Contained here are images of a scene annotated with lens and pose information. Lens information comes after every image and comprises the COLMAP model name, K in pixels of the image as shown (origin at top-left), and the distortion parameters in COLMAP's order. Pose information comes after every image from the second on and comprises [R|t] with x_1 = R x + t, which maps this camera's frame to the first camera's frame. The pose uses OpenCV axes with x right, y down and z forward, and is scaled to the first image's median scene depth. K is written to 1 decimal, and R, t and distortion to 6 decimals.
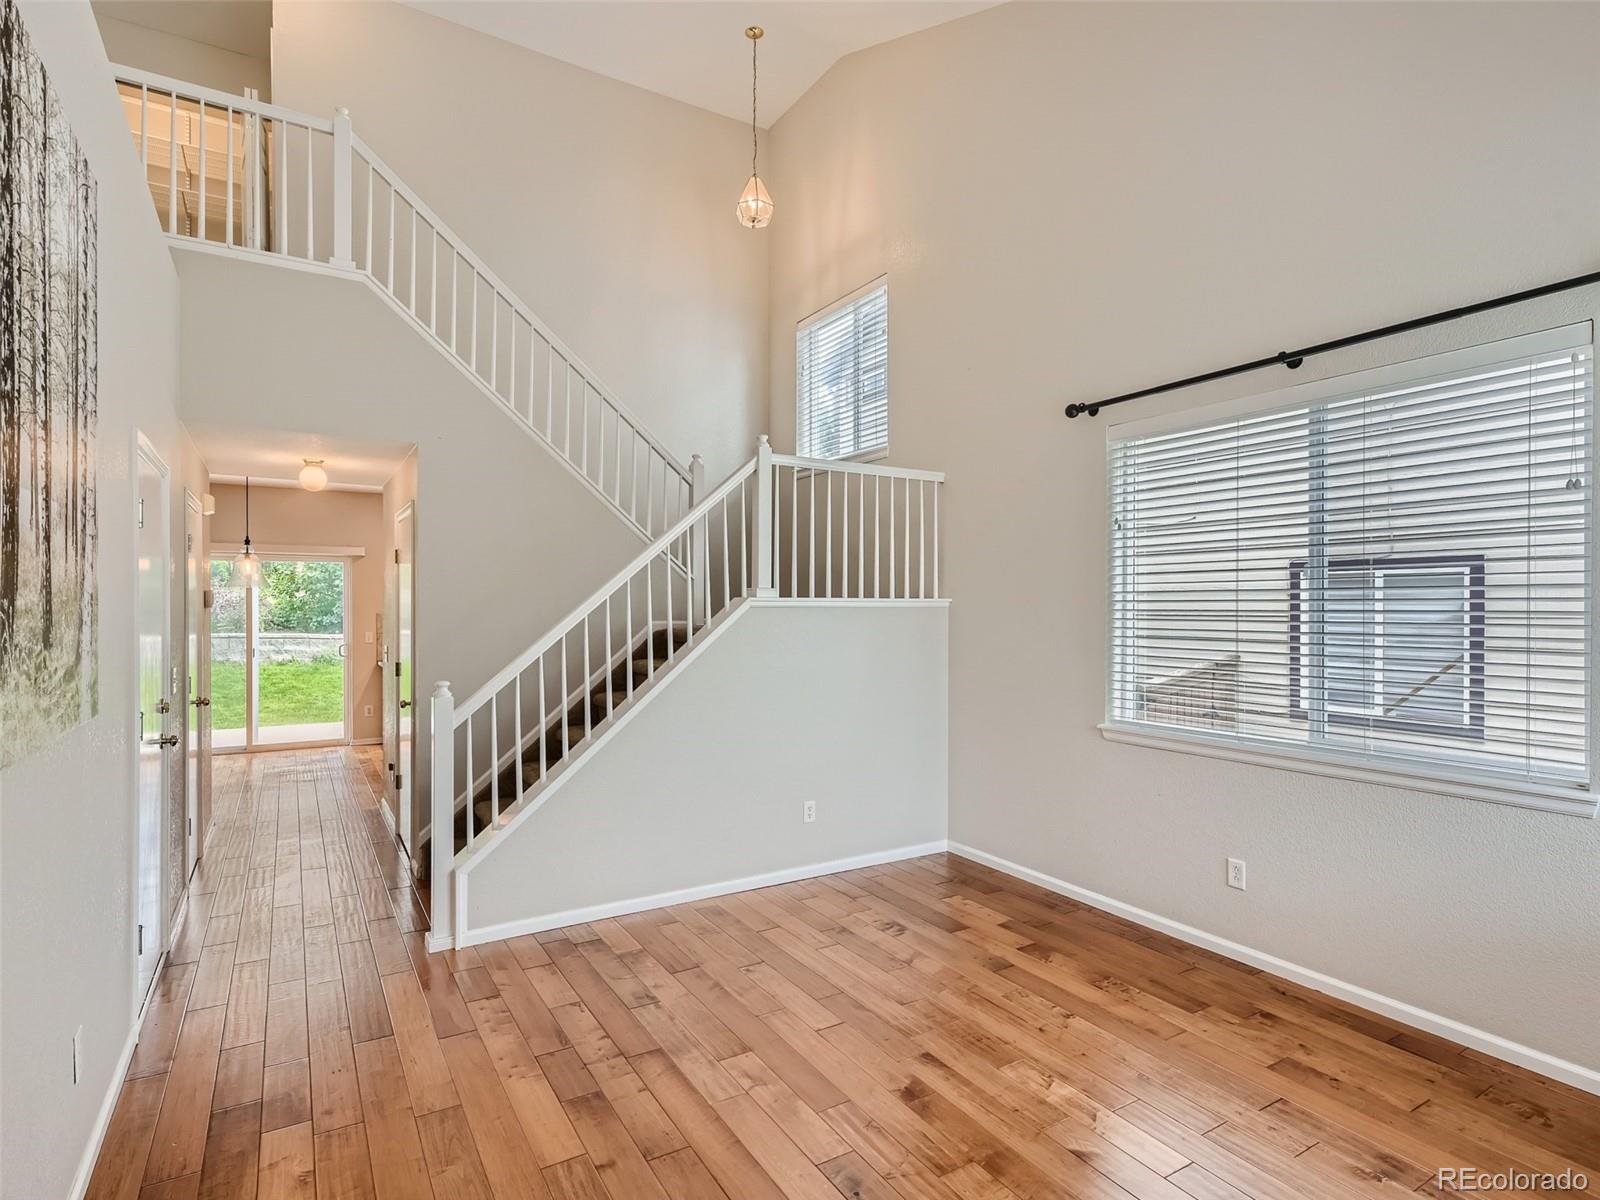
lens RADIAL K [[849.6, 0, 800.0], [0, 849.6, 600.0], [0, 0, 1]] dist [0.000833, 0.000000]
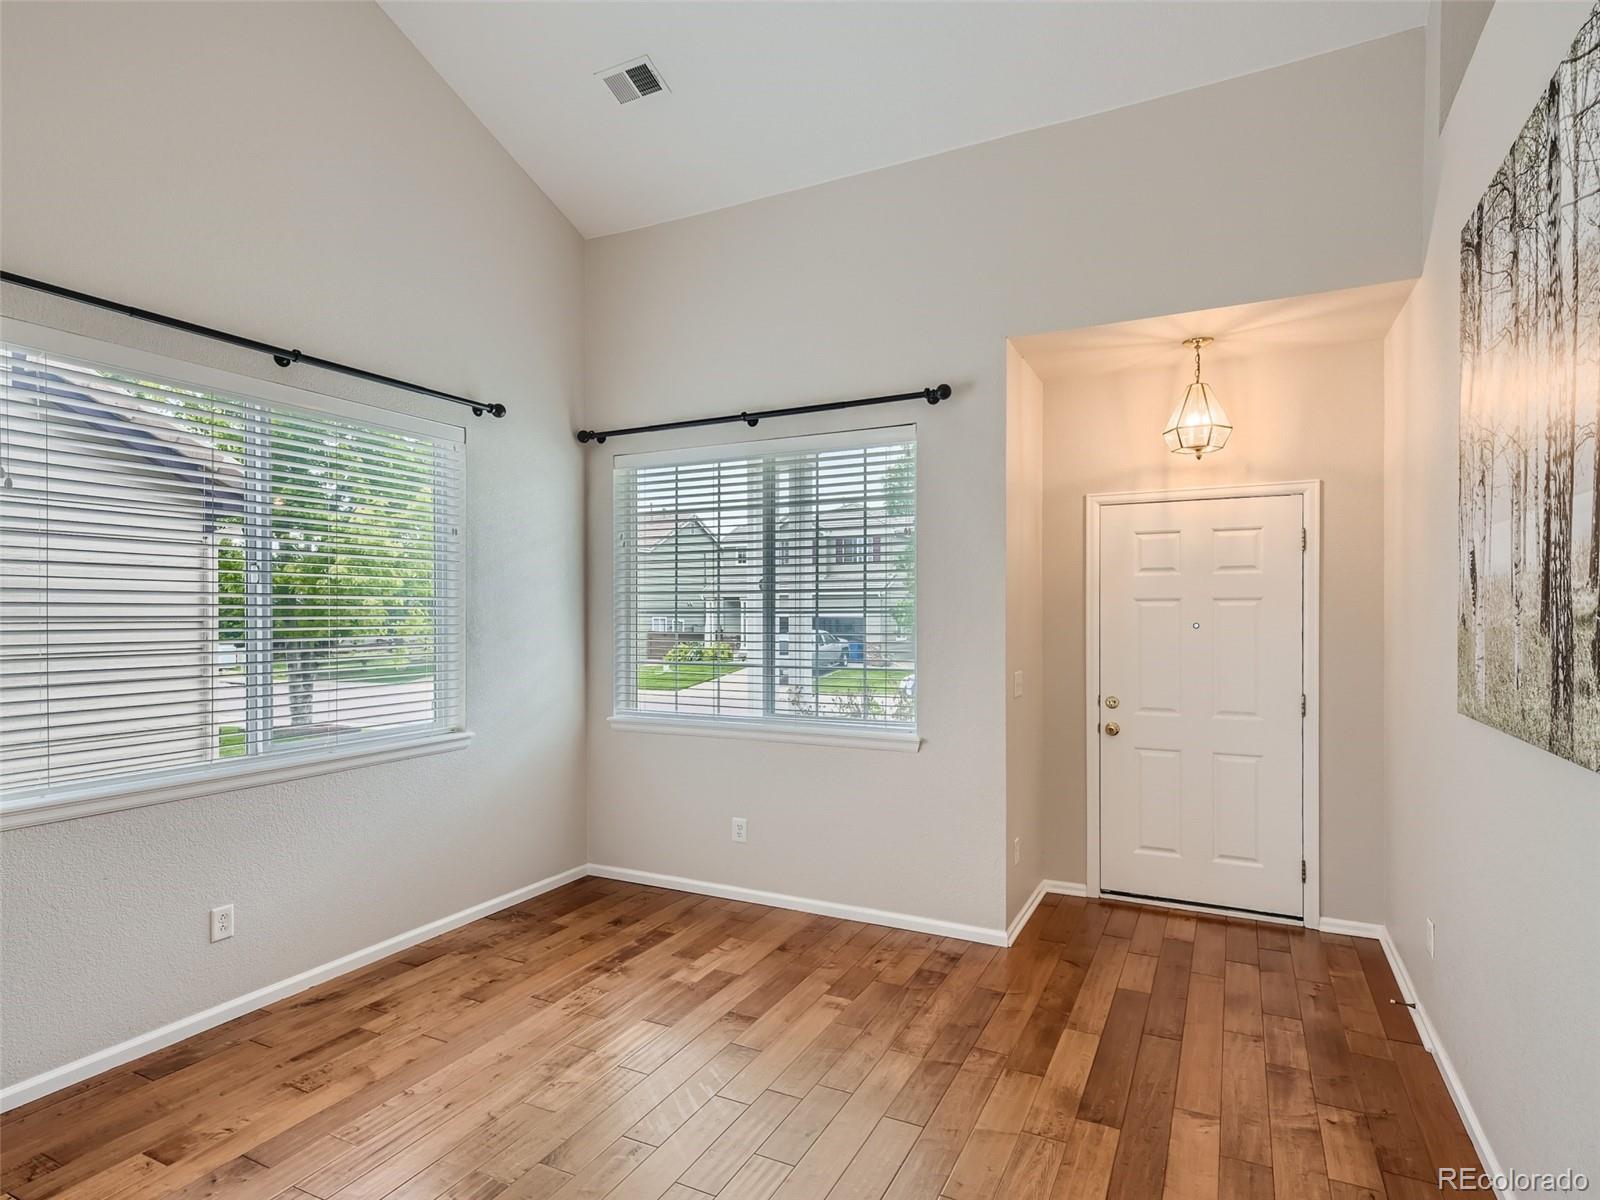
lens RADIAL K [[849.6, 0, 800.0], [0, 849.6, 600.0], [0, 0, 1]] dist [0.000833, 0.000000]
pose [[-0.530892, 0.015641, 0.847295, -0.543615], [-0.004294, 0.999767, -0.021146, 0.012465], [-0.847429, -0.014864, -0.530701, 0.993556]]
